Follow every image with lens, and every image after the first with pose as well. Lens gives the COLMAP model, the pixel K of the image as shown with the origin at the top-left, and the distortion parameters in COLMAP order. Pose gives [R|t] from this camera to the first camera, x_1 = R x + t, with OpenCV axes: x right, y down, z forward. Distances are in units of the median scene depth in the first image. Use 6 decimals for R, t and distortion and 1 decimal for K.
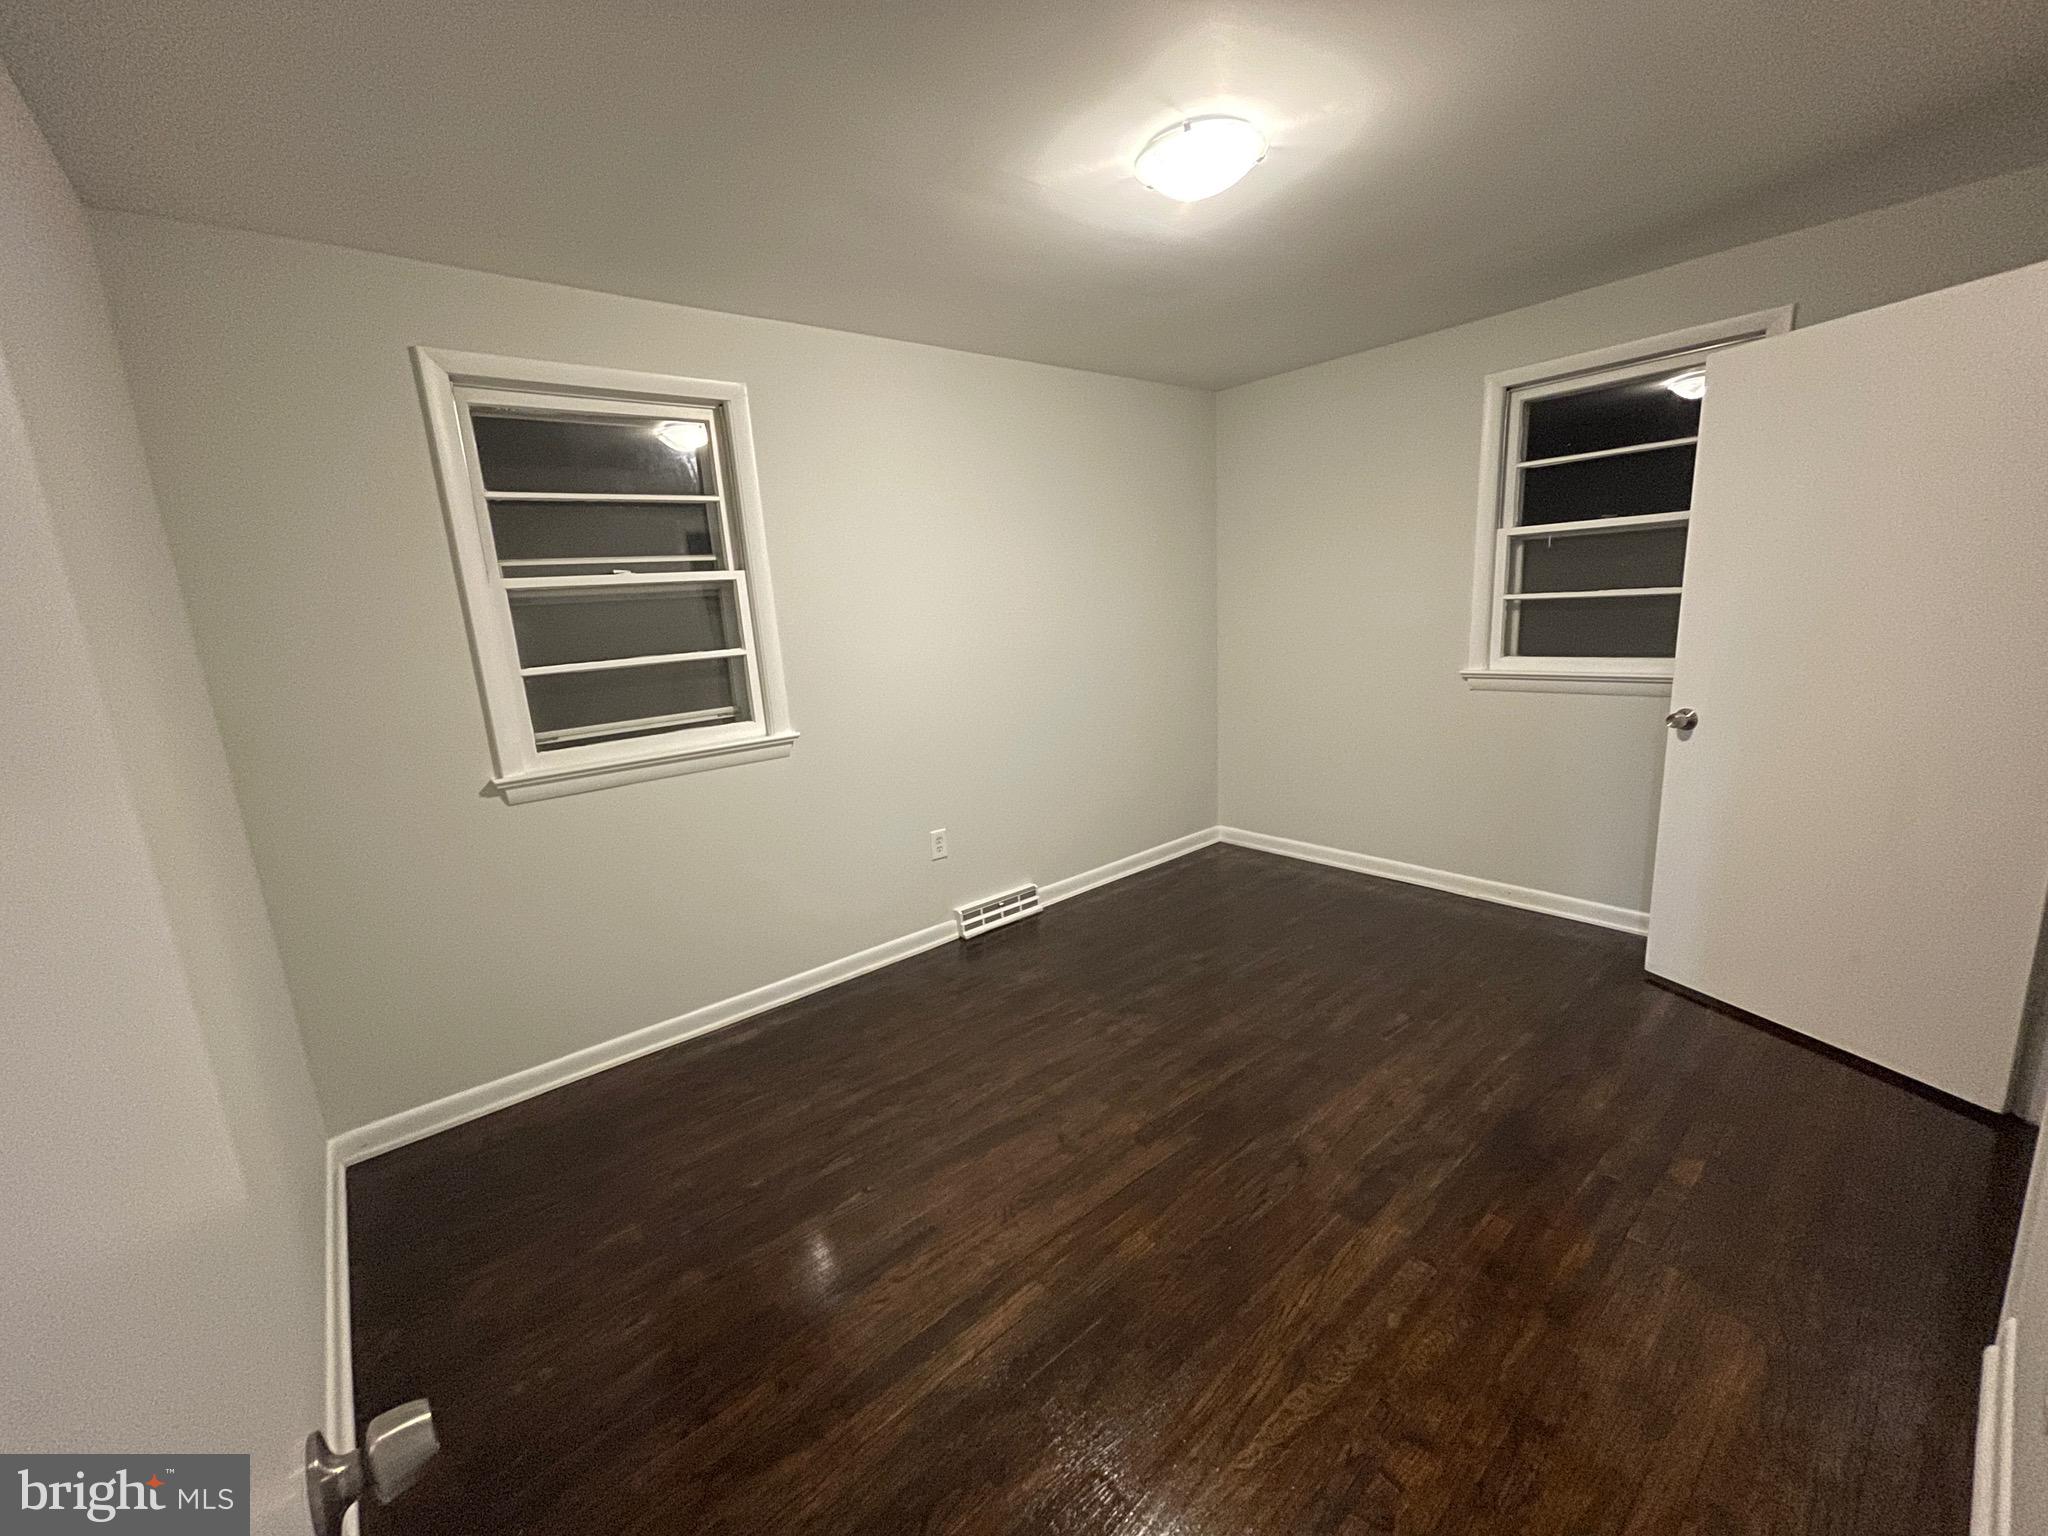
lens RADIAL K [[825.8, 0, 1024.0], [0, 825.8, 768.0], [0, 0, 1]] dist [0.000654, 0.000376]
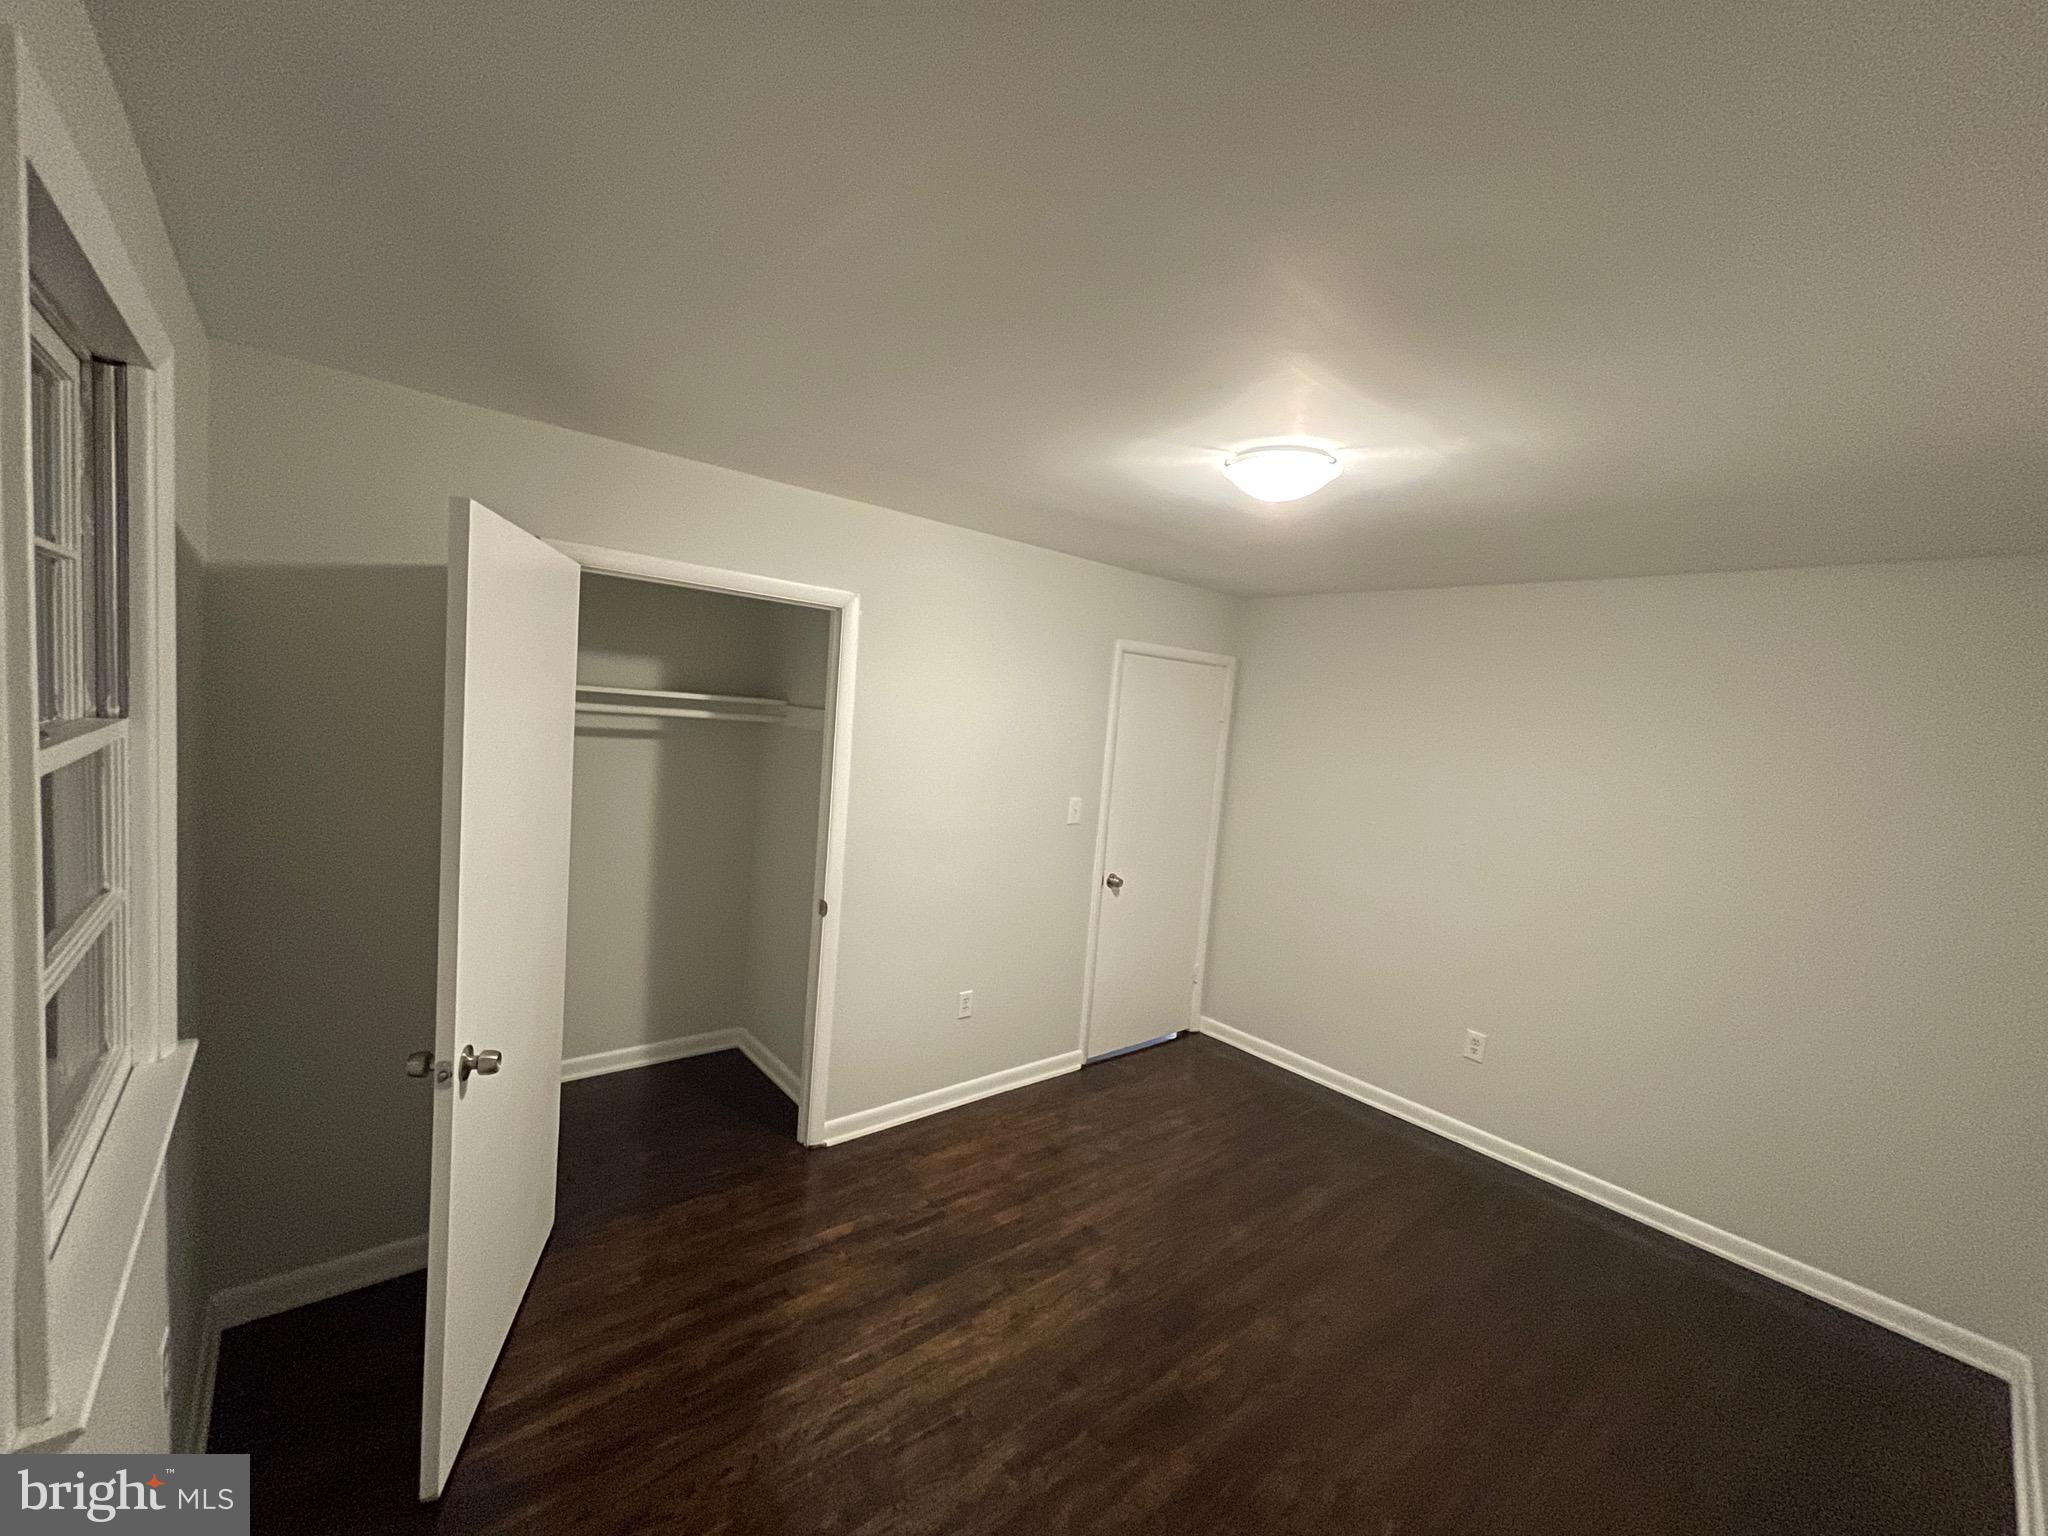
lens RADIAL K [[825.8, 0, 1024.0], [0, 825.8, 768.0], [0, 0, 1]] dist [0.000654, 0.000376]
pose [[-0.999746, -0.021877, -0.005457, 0.516305], [-0.022541, 0.963981, 0.265015, -0.593407], [-0.000538, 0.265071, -0.964229, 2.068059]]
